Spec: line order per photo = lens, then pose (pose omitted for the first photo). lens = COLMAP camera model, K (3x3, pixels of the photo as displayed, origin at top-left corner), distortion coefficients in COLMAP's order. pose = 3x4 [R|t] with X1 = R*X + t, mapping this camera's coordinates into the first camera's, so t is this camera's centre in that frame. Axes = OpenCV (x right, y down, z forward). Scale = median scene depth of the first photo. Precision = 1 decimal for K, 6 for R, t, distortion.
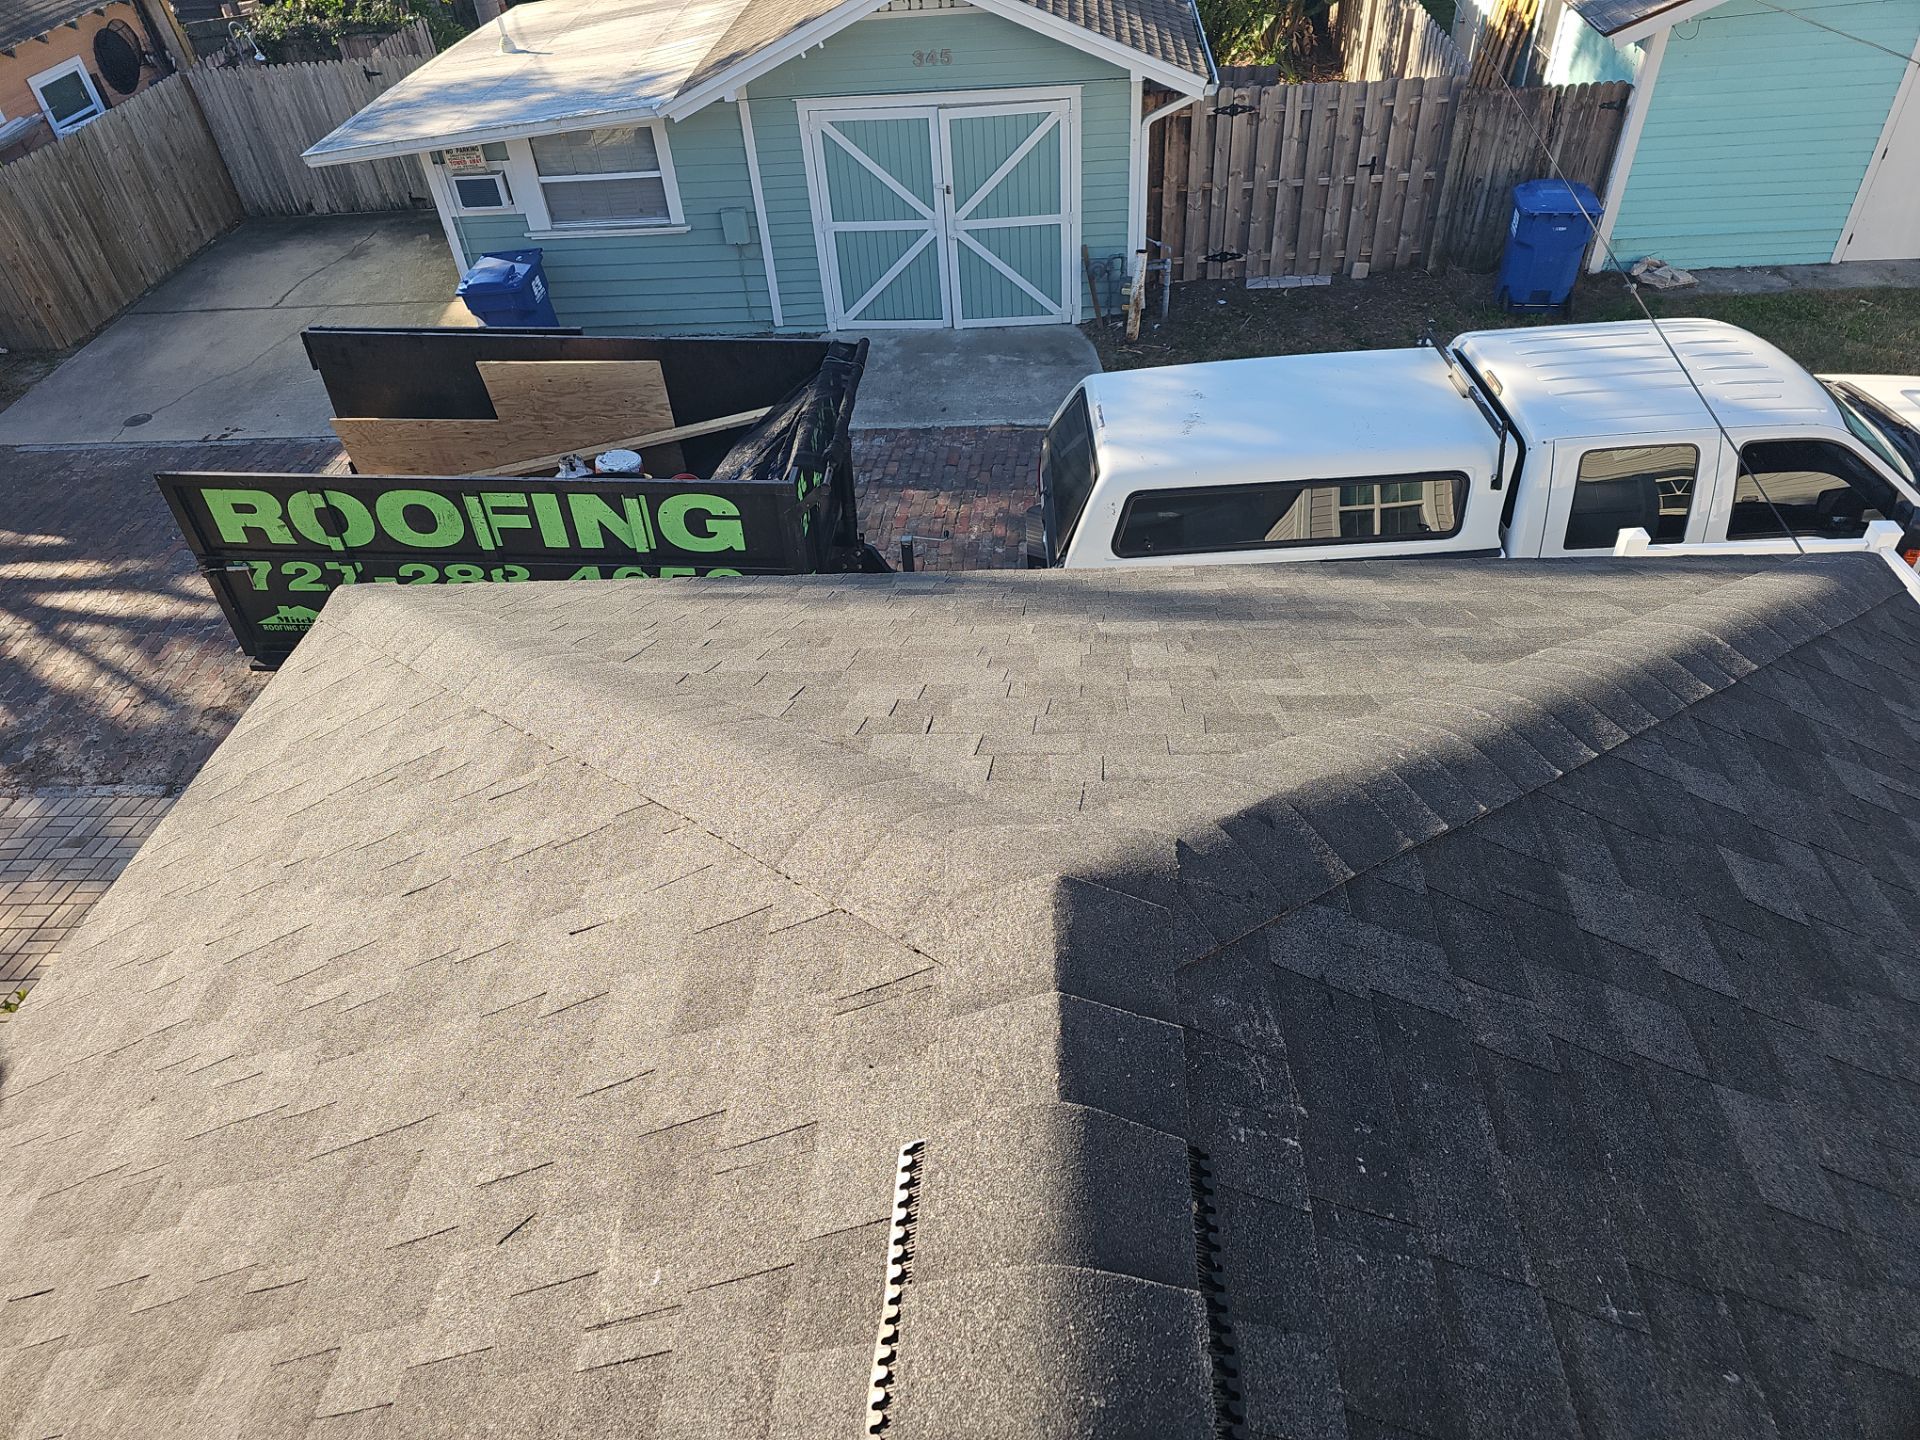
lens RADIAL K [[1260.2, 0, 959.9], [0, 1260.2, 692.7], [0, 0, 1]] dist [0.055512, -0.039810]
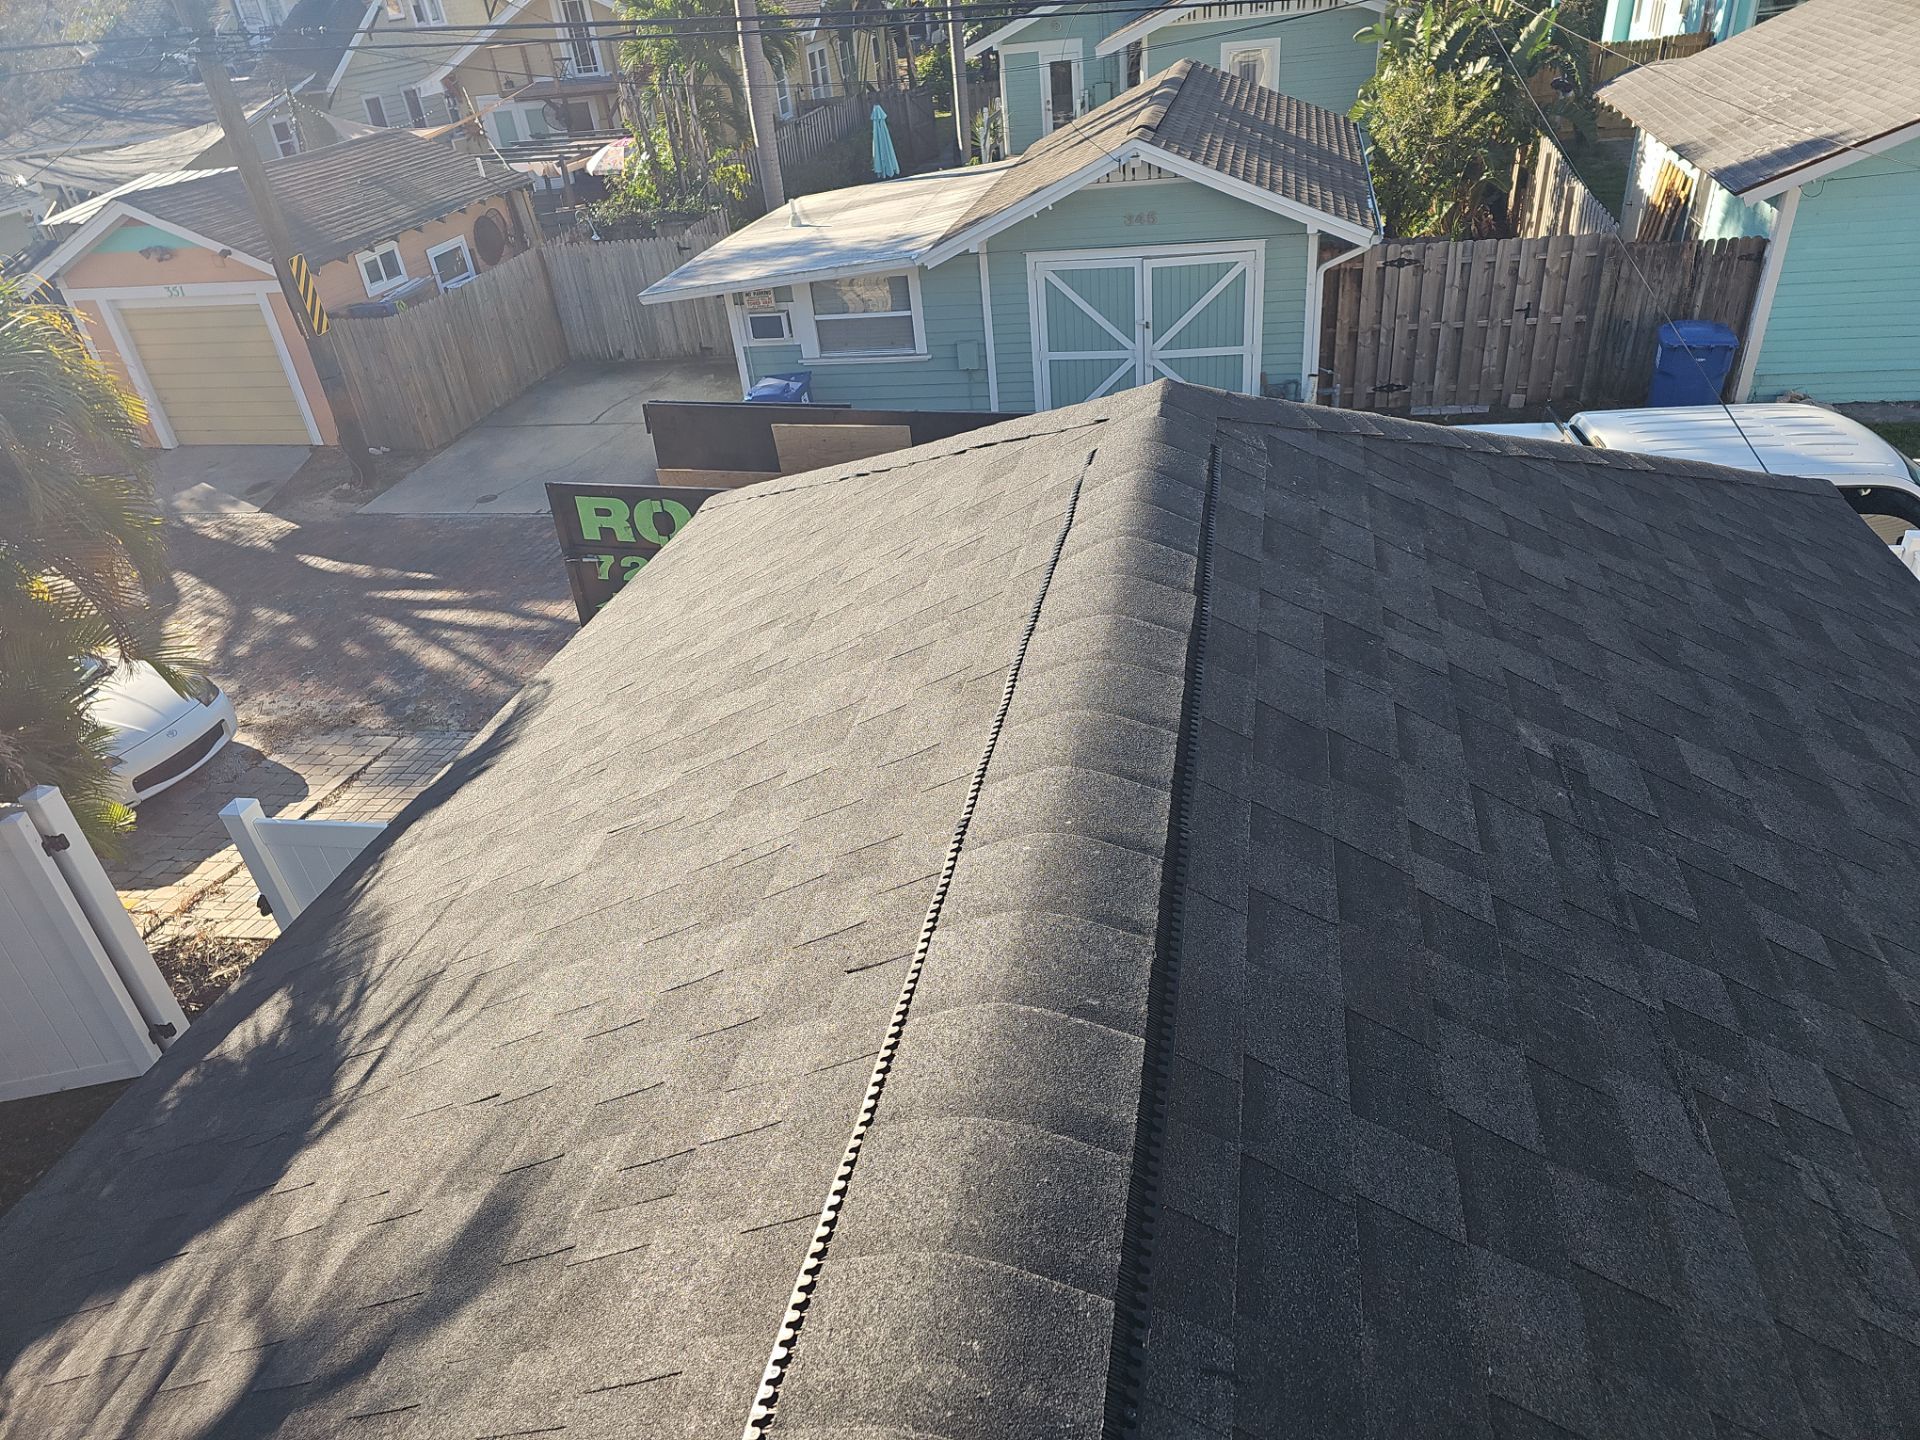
lens RADIAL K [[1277.3, 0, 960.0], [0, 1277.3, 720.0], [0, 0, 1]] dist [0.061917, -0.045615]
pose [[0.988156, 0.054008, -0.143633, 0.009893], [-0.072998, 0.988768, -0.130421, 0.137327], [0.134976, 0.139362, 0.980999, -0.151125]]
